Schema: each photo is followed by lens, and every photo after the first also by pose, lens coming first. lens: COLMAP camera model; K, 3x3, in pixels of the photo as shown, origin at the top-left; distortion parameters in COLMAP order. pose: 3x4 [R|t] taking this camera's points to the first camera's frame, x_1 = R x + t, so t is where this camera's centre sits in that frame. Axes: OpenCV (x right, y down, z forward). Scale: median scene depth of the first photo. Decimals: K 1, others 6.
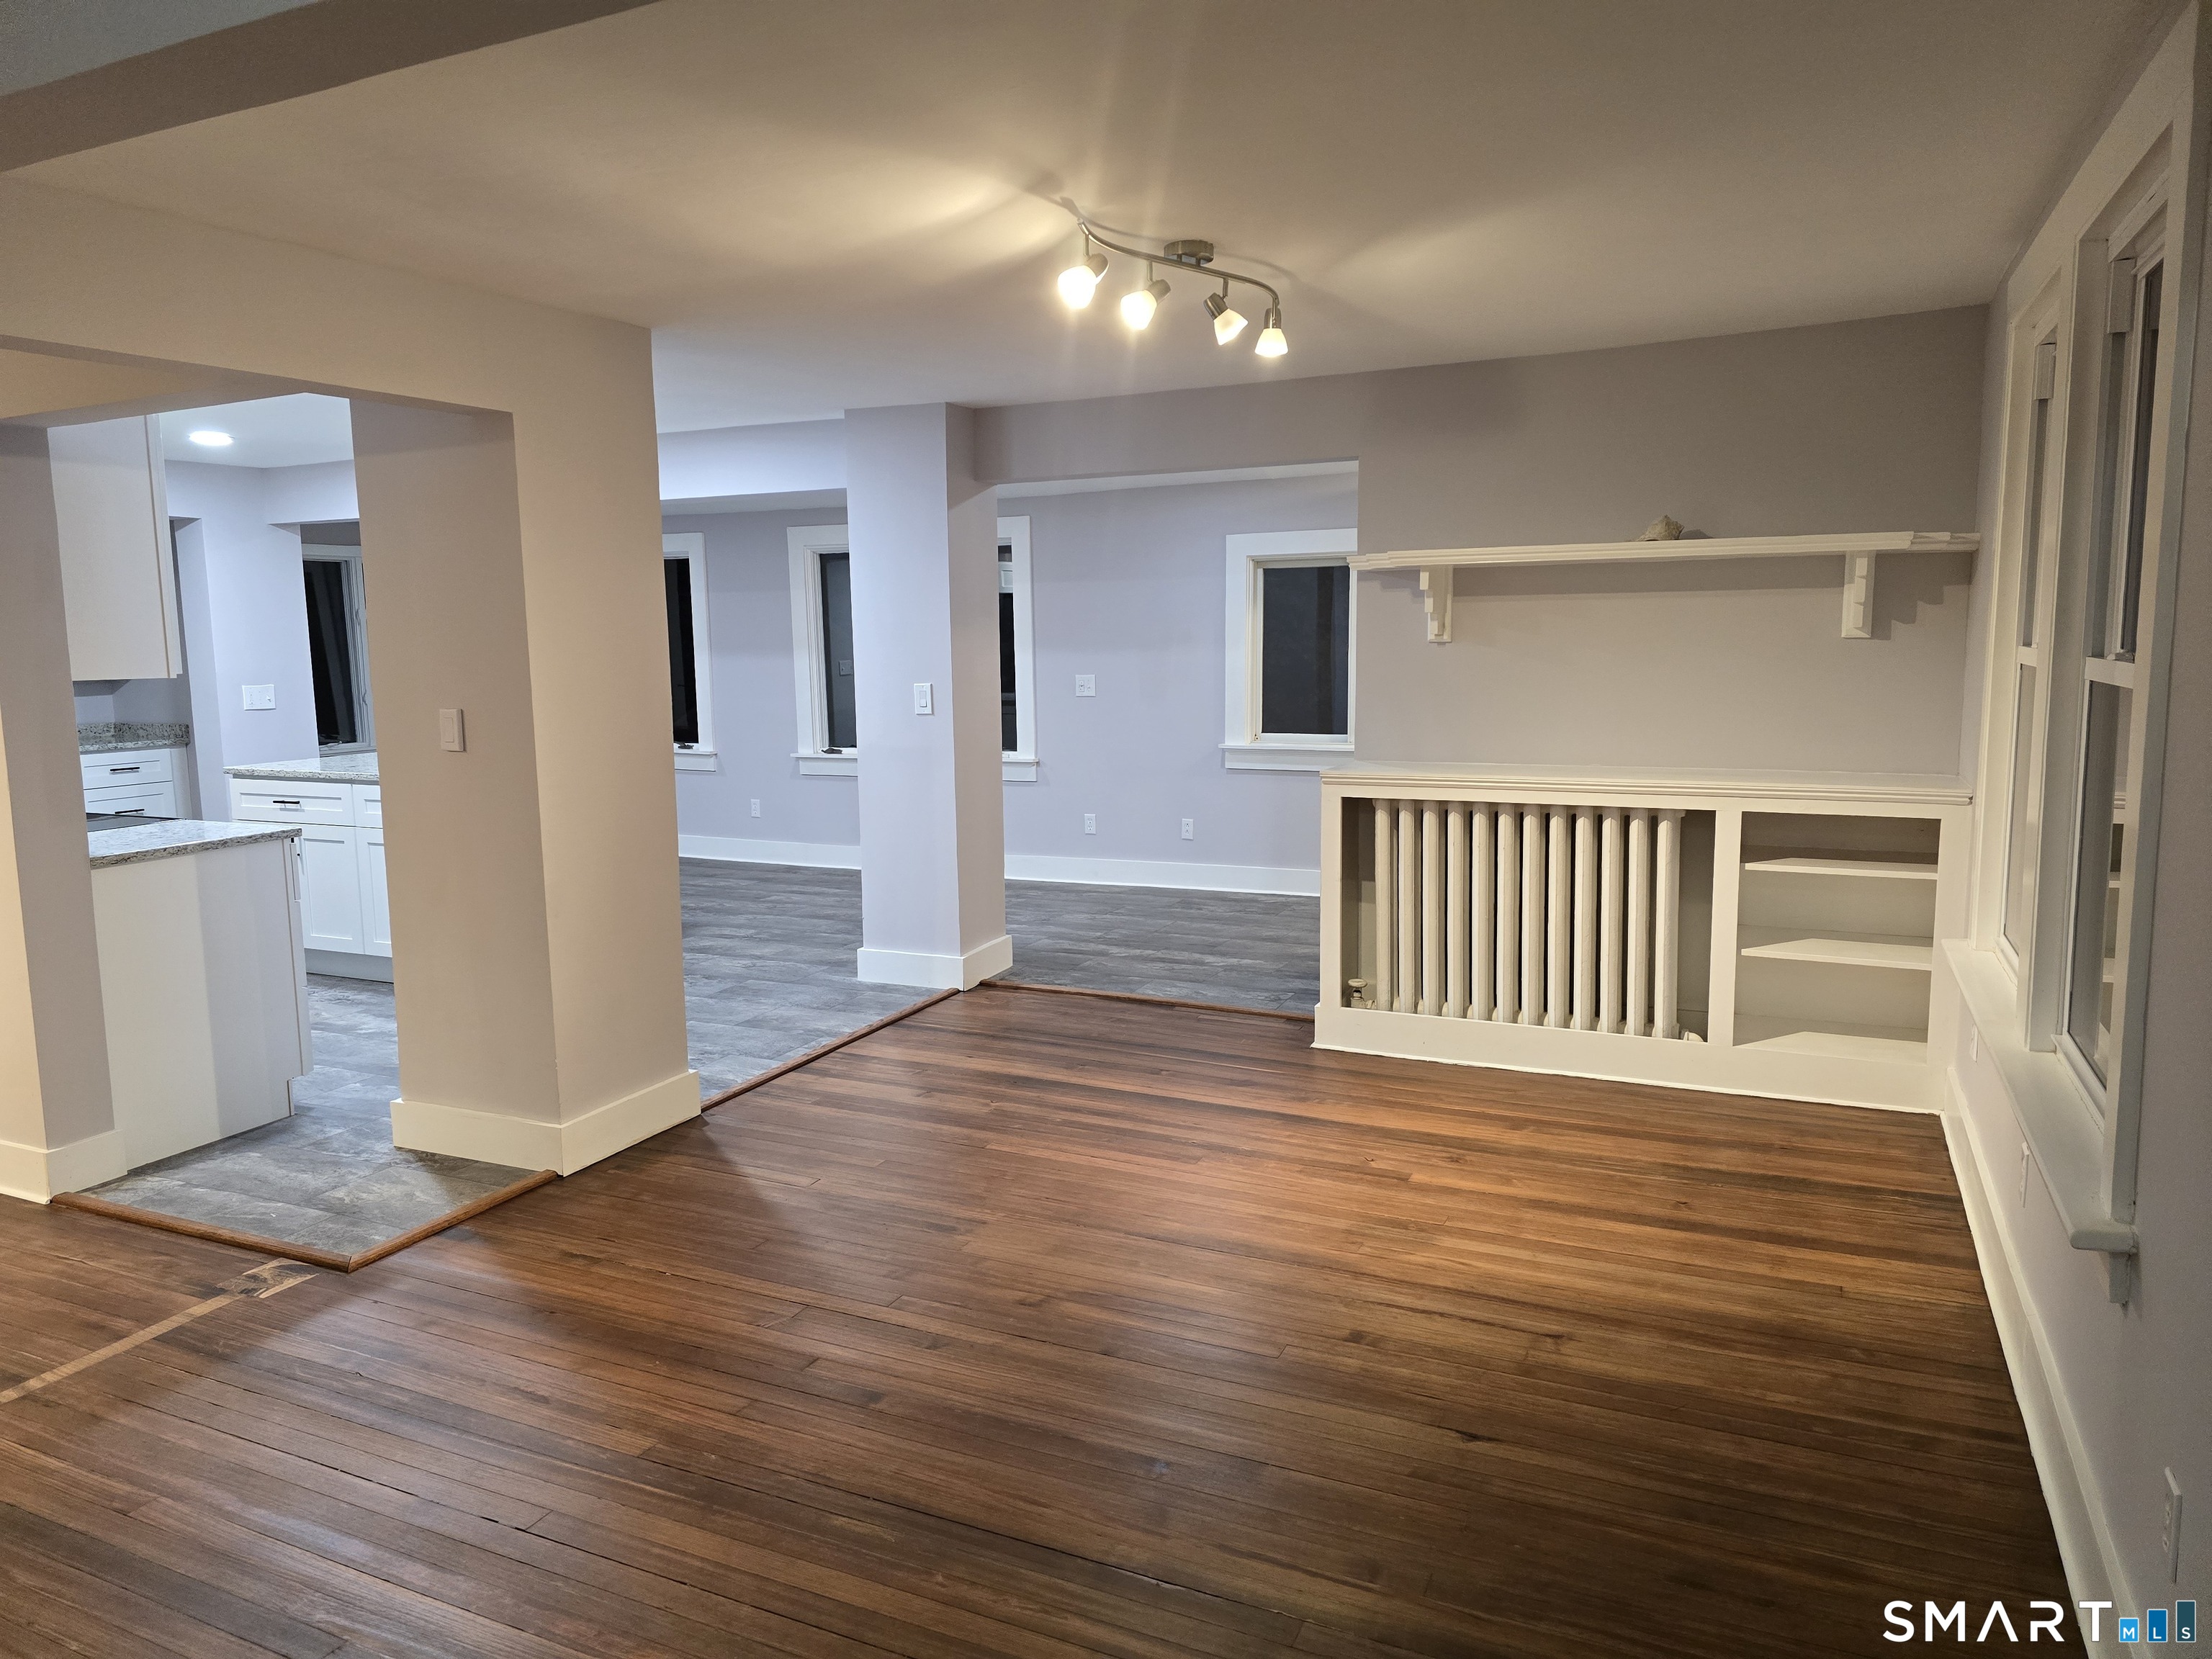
lens RADIAL K [[1445.2, 0, 1095.4], [0, 1445.2, 806.4], [0, 0, 1]] dist [0.005257, -0.002413]
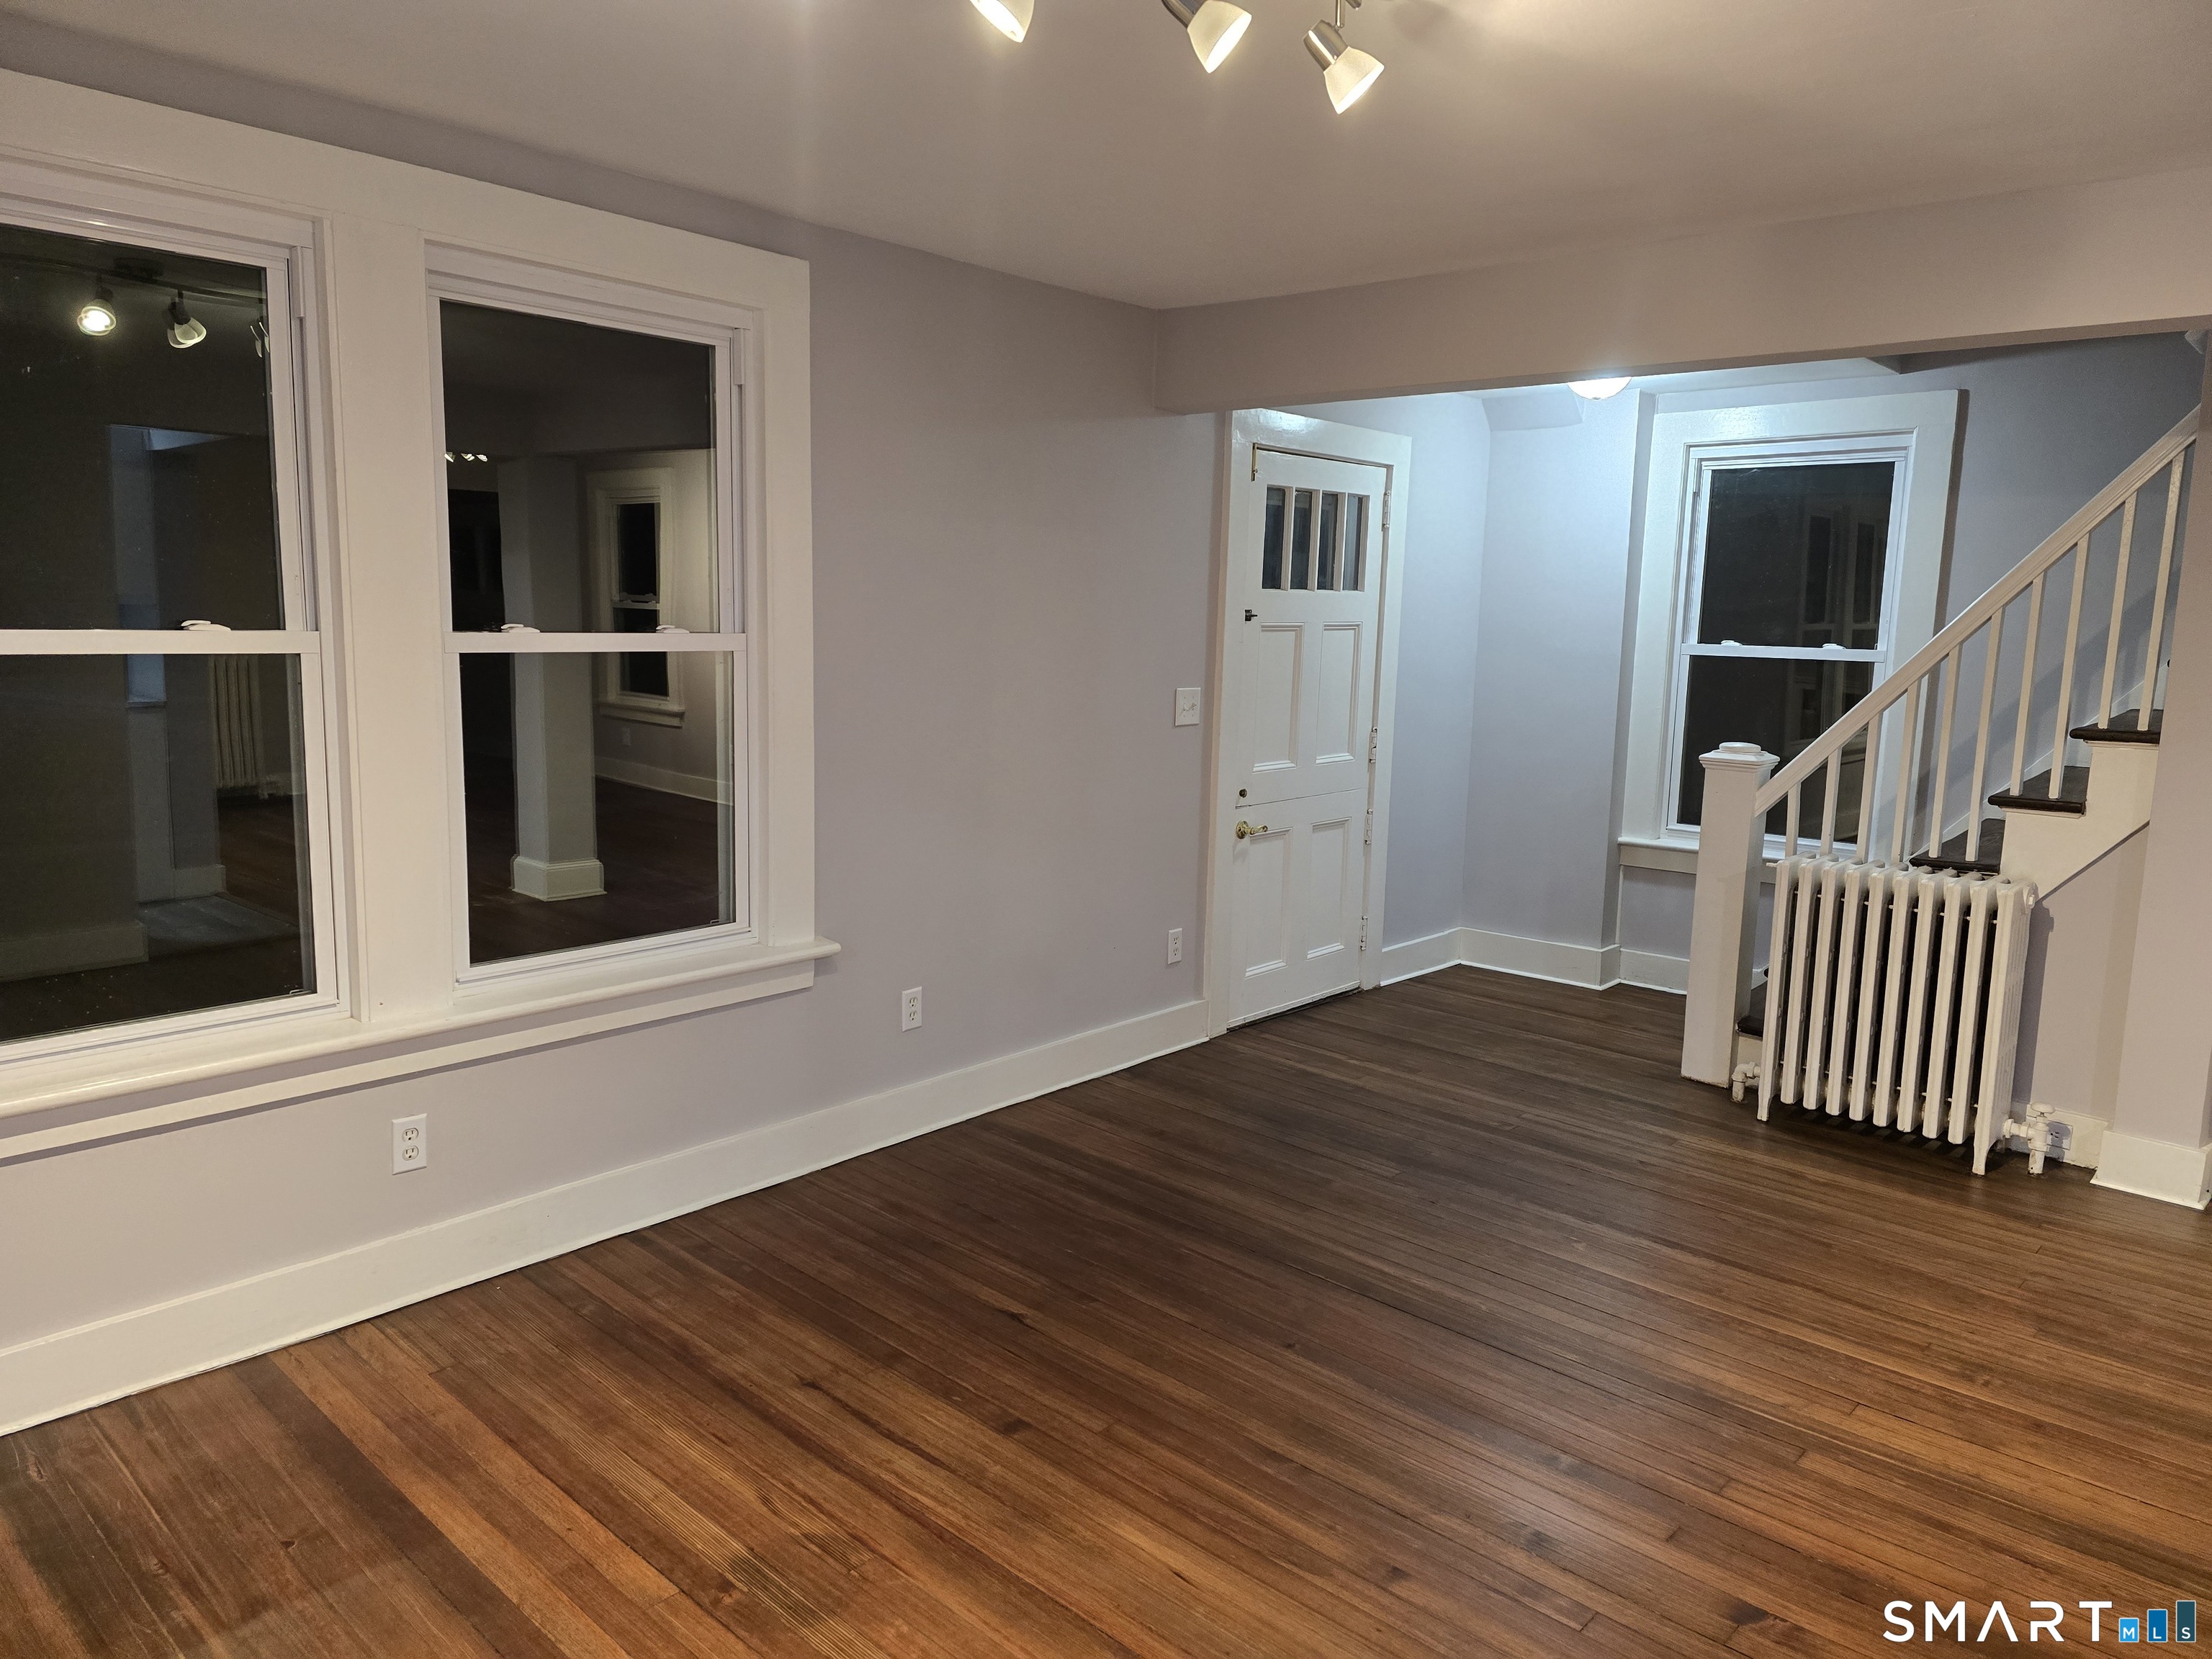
lens RADIAL K [[1445.2, 0, 1095.4], [0, 1445.2, 806.4], [0, 0, 1]] dist [0.005257, -0.002413]
pose [[-0.952840, -0.048830, 0.299519, -0.088632], [0.026147, 0.970090, 0.241333, -0.166194], [-0.302344, 0.237784, -0.923064, 1.383390]]
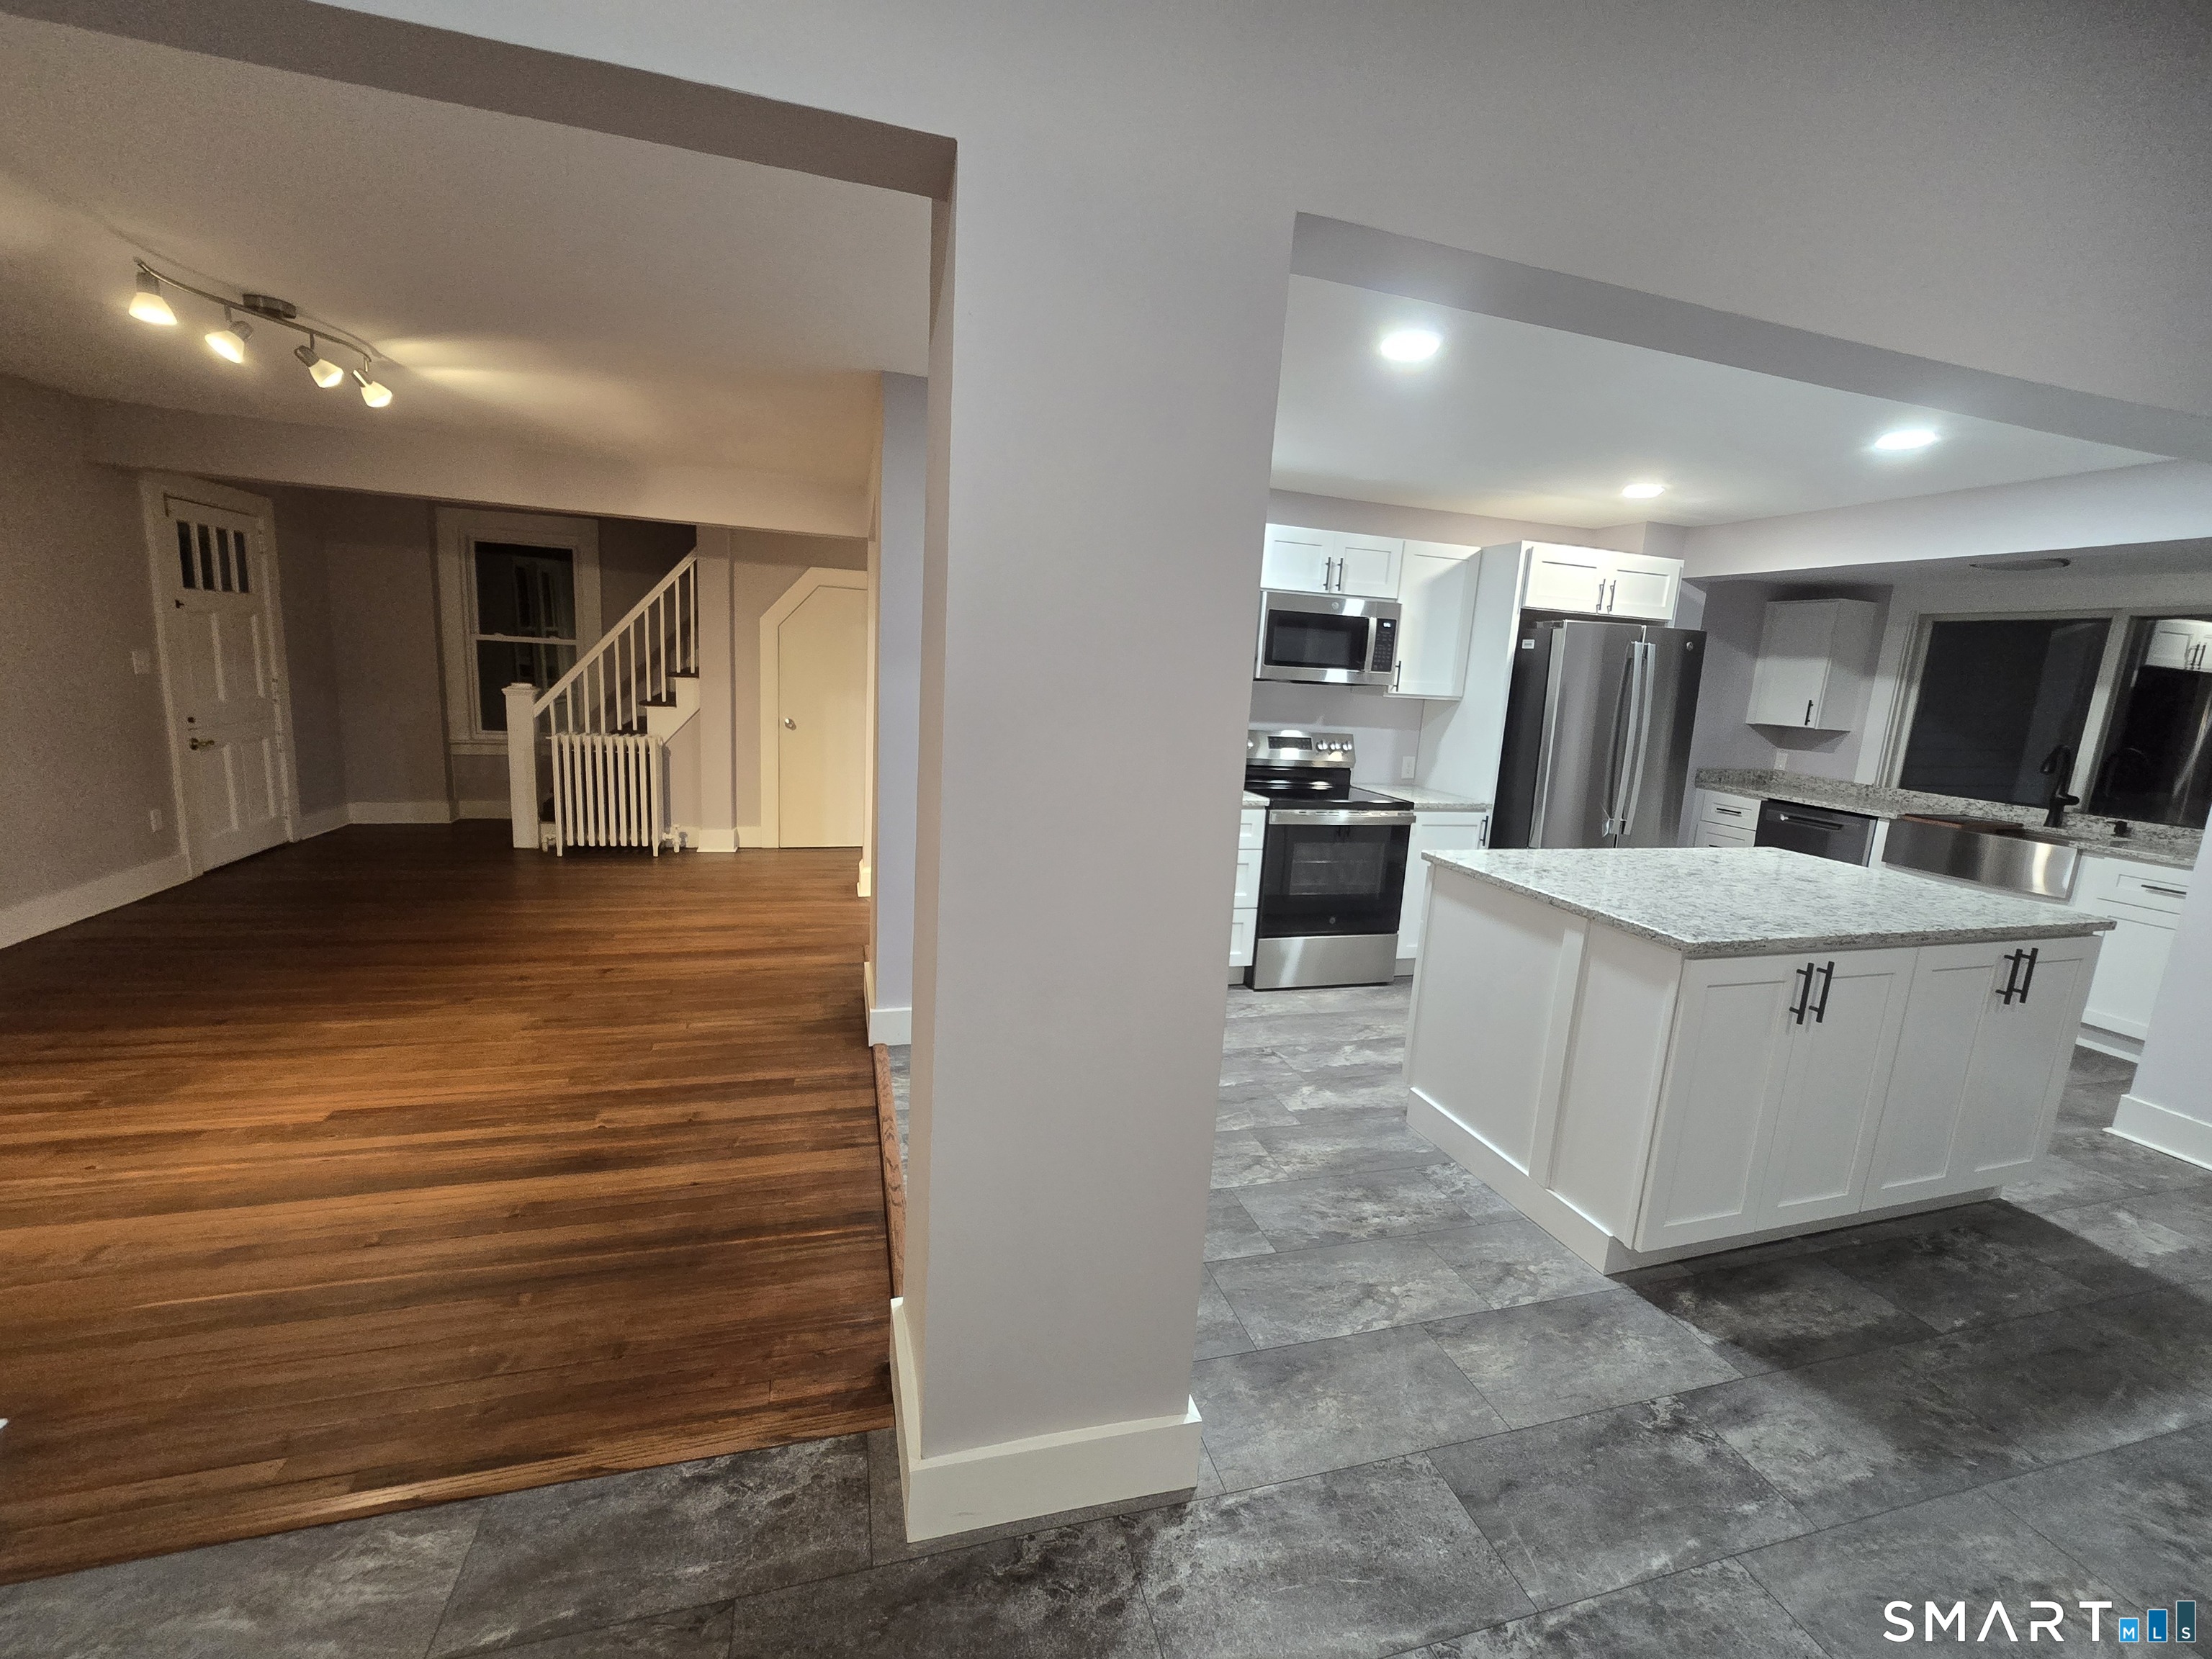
lens RADIAL K [[913.6, 0, 1106.0], [0, 913.6, 829.5], [0, 0, 1]] dist [-0.011435, 0.000169]
pose [[-0.744696, 0.086405, -0.661787, 0.073336], [-0.128210, 0.954595, 0.268908, -0.219878], [0.654973, 0.285102, -0.699805, 1.924449]]
